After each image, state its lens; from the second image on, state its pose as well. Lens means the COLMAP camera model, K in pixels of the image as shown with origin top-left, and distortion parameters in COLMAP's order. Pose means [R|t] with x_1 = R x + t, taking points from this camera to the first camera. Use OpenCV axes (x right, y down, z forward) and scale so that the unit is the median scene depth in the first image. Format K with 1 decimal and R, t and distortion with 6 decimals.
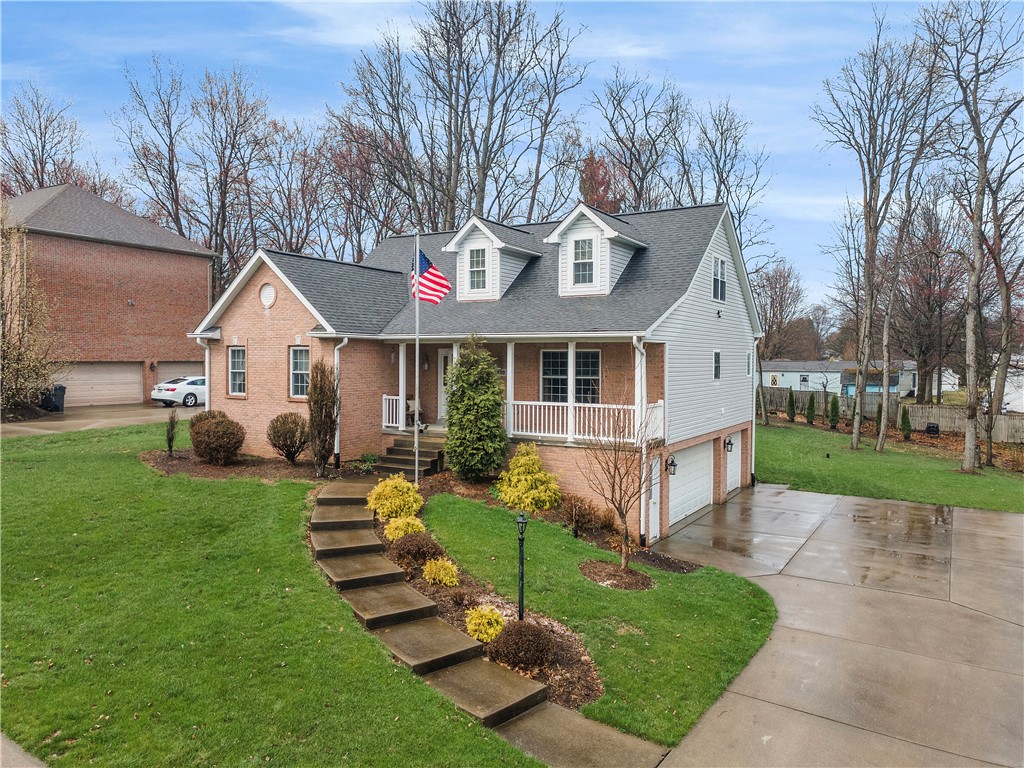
lens RADIAL K [[727.0, 0, 512.0], [0, 727.0, 358.8], [0, 0, 1]] dist [-0.000669, -0.002052]
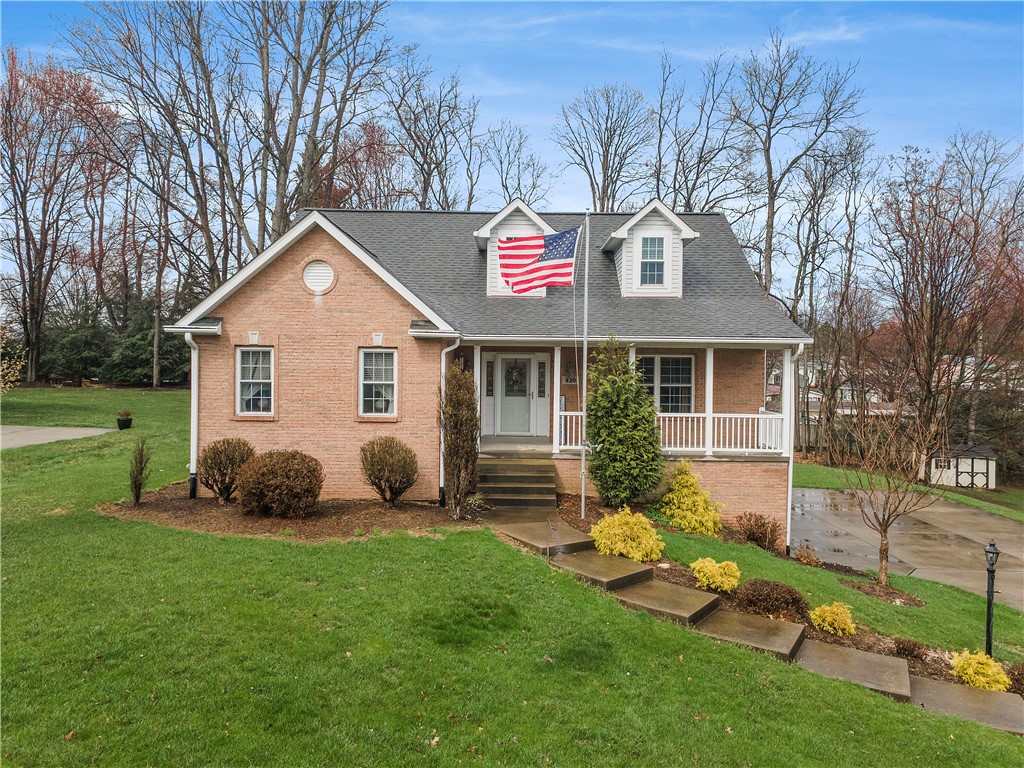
lens RADIAL K [[711.9, 0, 512.0], [0, 711.9, 384.0], [0, 0, 1]] dist [-0.004002, -0.001696]
pose [[0.882373, -0.010014, 0.470445, -0.510609], [-0.004203, 0.999566, 0.029159, -0.001972], [-0.470533, -0.027707, 0.881947, 0.288698]]
